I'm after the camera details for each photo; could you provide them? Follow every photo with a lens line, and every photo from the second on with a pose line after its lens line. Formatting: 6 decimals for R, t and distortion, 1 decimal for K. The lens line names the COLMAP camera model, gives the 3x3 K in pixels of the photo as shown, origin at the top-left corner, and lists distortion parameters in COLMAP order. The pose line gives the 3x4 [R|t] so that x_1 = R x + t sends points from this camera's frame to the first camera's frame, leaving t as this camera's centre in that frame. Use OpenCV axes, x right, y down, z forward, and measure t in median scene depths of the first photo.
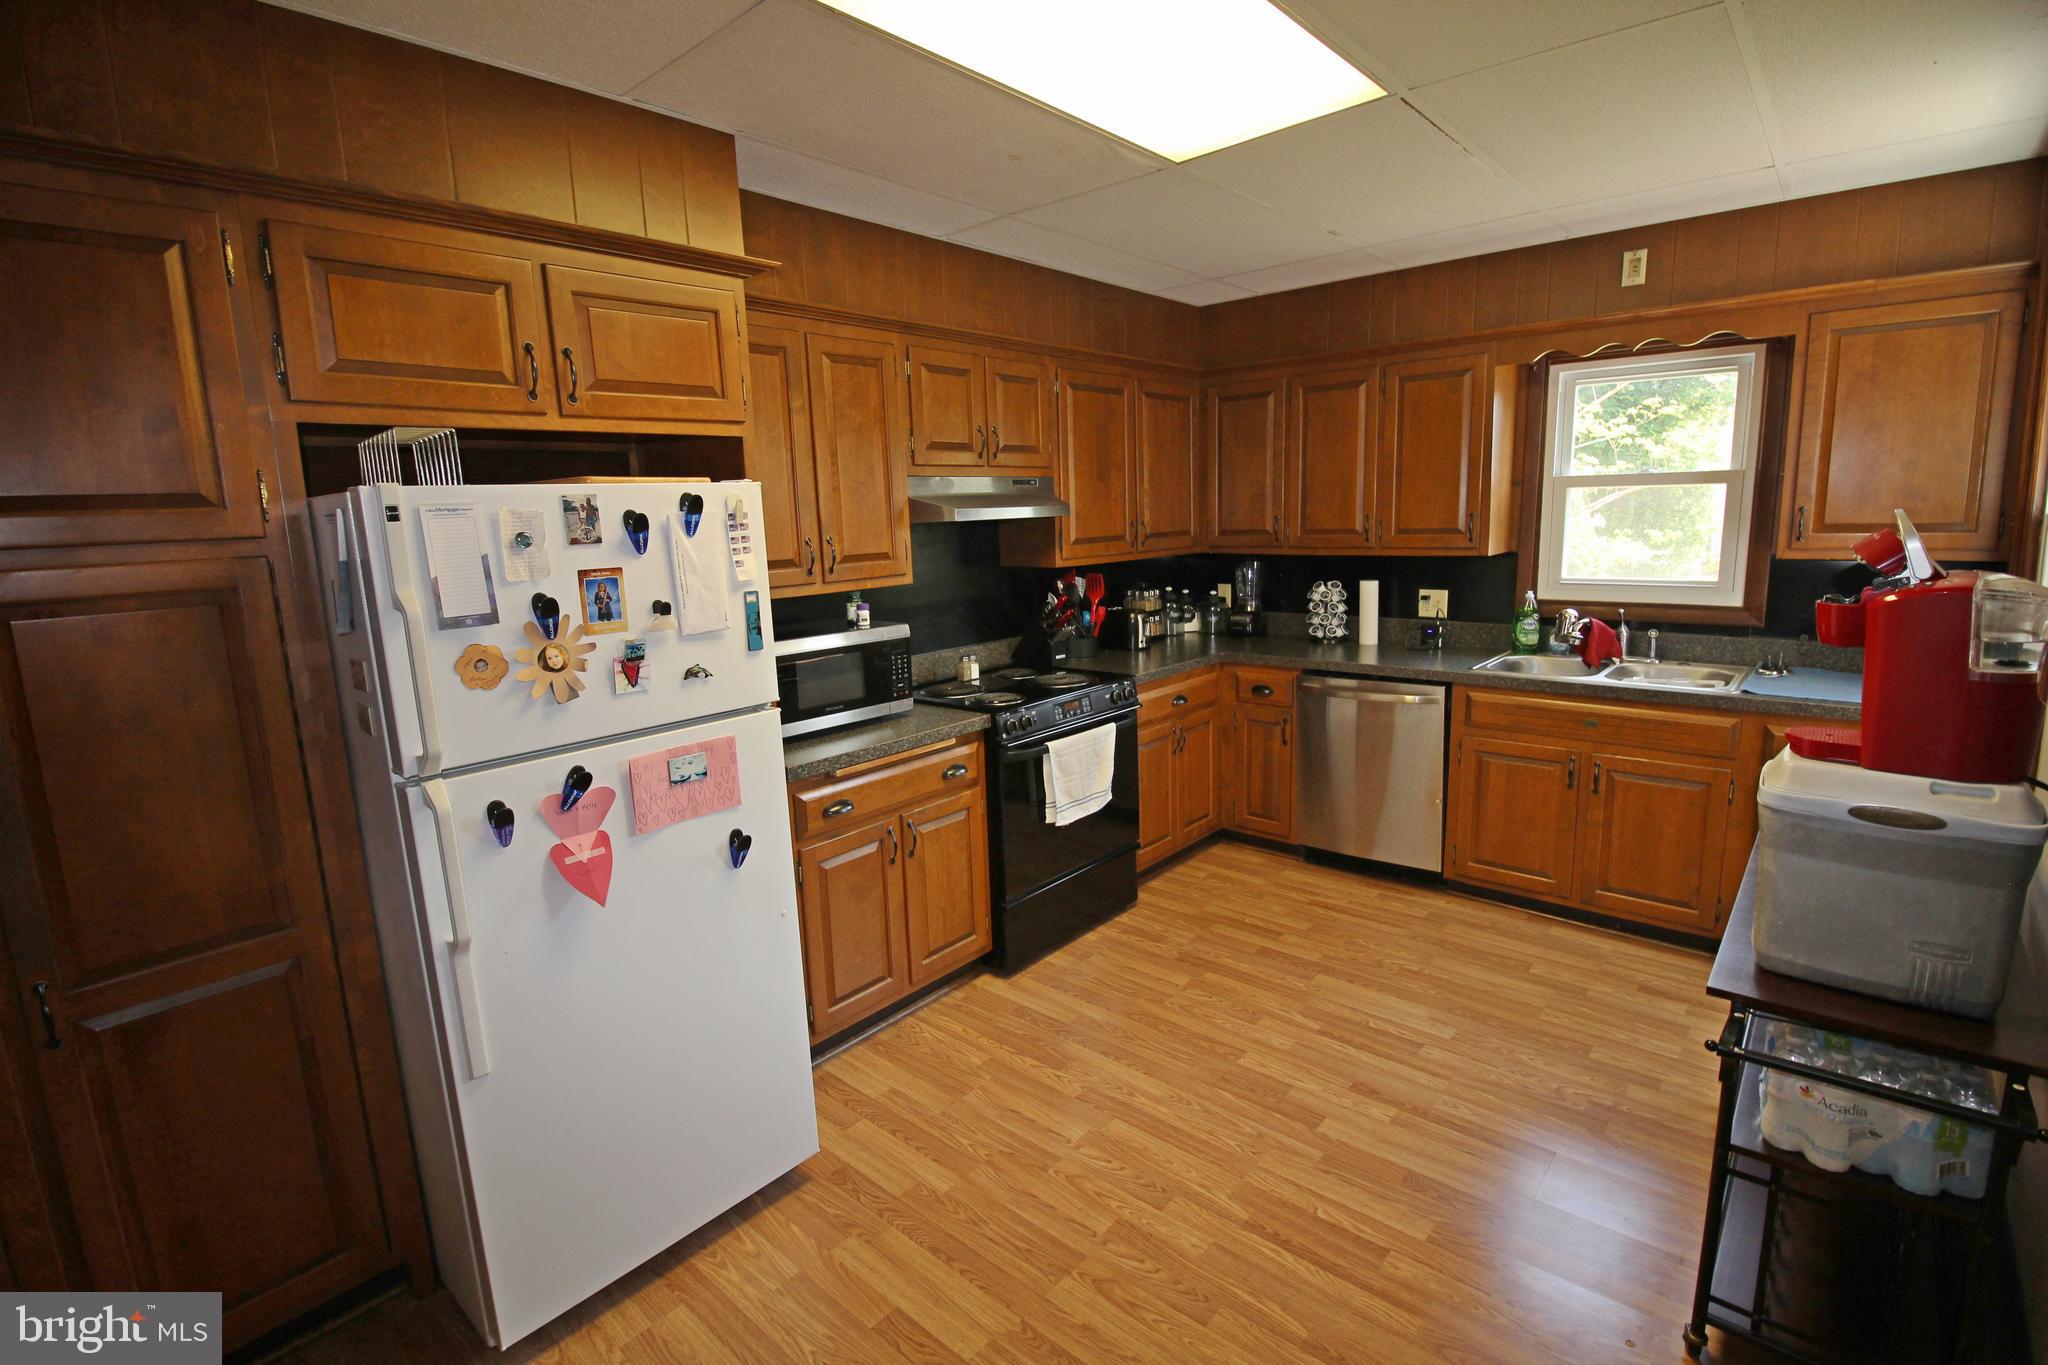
lens RADIAL K [[948.8, 0, 1034.8], [0, 948.8, 673.6], [0, 0, 1]] dist [-0.003548, -0.010961]
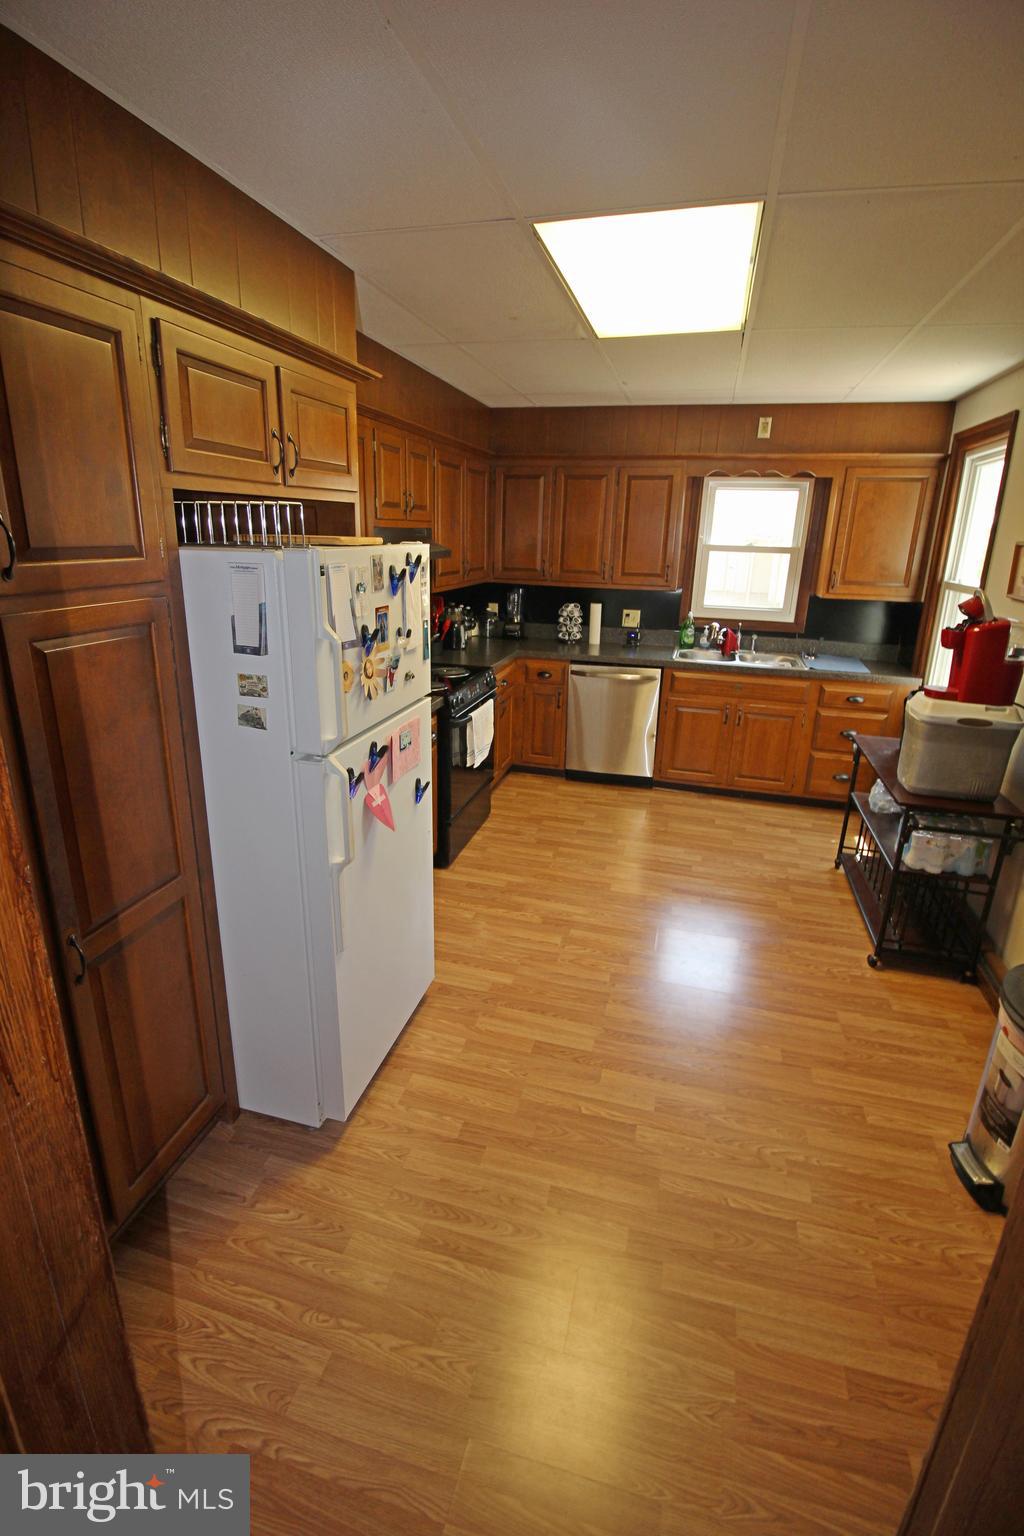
lens RADIAL K [[711.6, 0, 499.3], [0, 711.6, 756.9], [0, 0, 1]] dist [-0.003548, -0.010961]
pose [[0.902339, -0.079464, 0.423638, -0.440668], [0.021695, 0.989986, 0.139488, -0.017076], [-0.430480, -0.116675, 0.895027, -0.048352]]
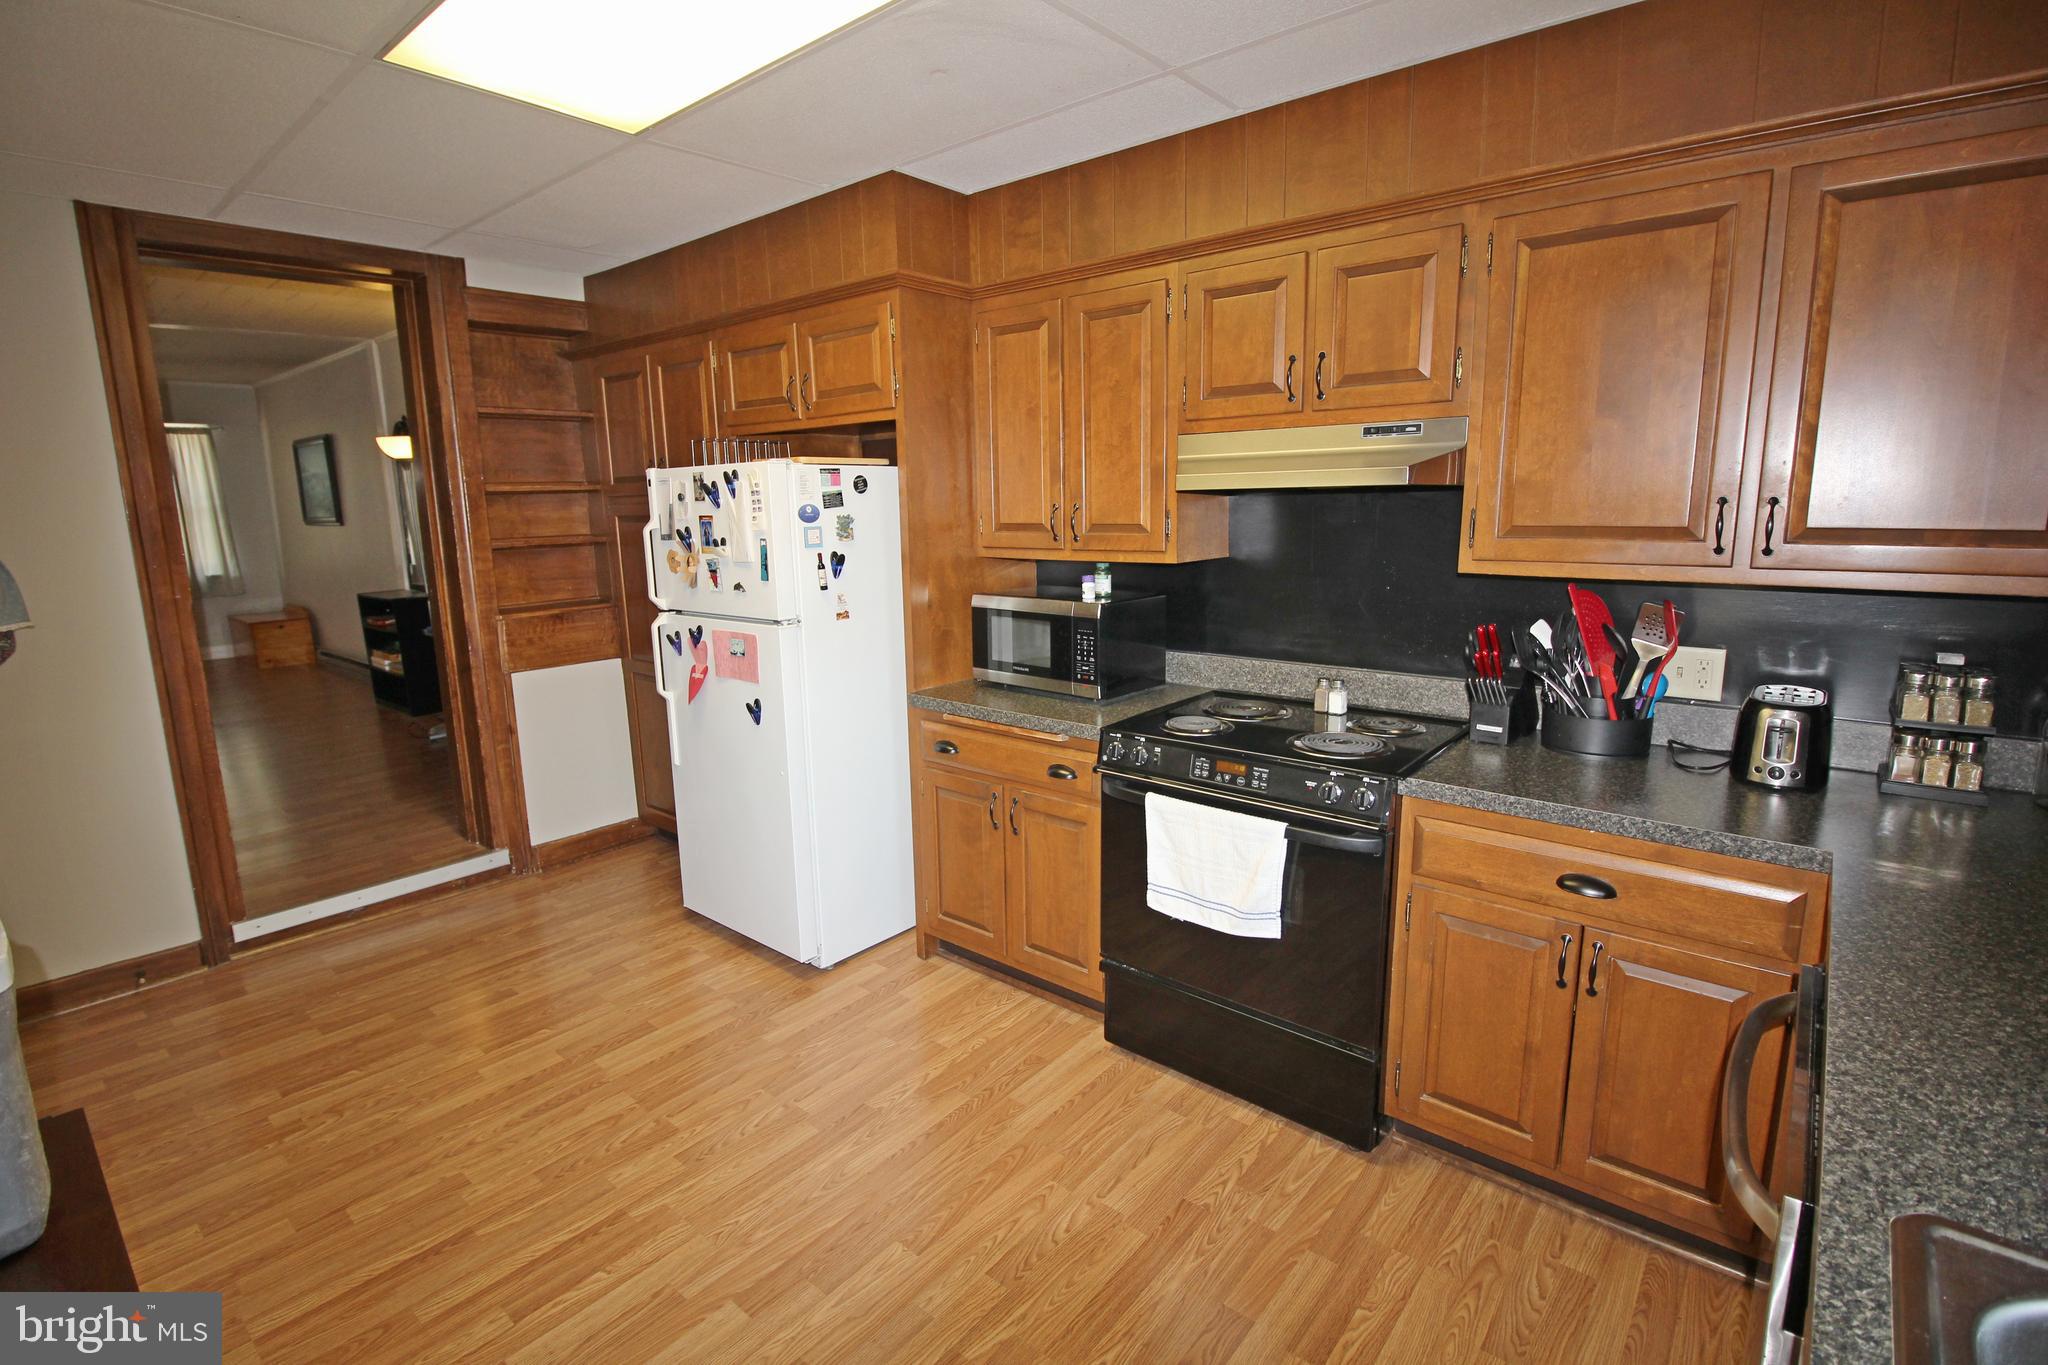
lens RADIAL K [[948.8, 0, 1043.1], [0, 948.8, 672.6], [0, 0, 1]] dist [-0.003548, -0.010961]
pose [[0.025800, 0.212745, -0.976767, 0.730129], [-0.156224, 0.965945, 0.206262, -0.161103], [0.987385, 0.147273, 0.058157, 0.873805]]
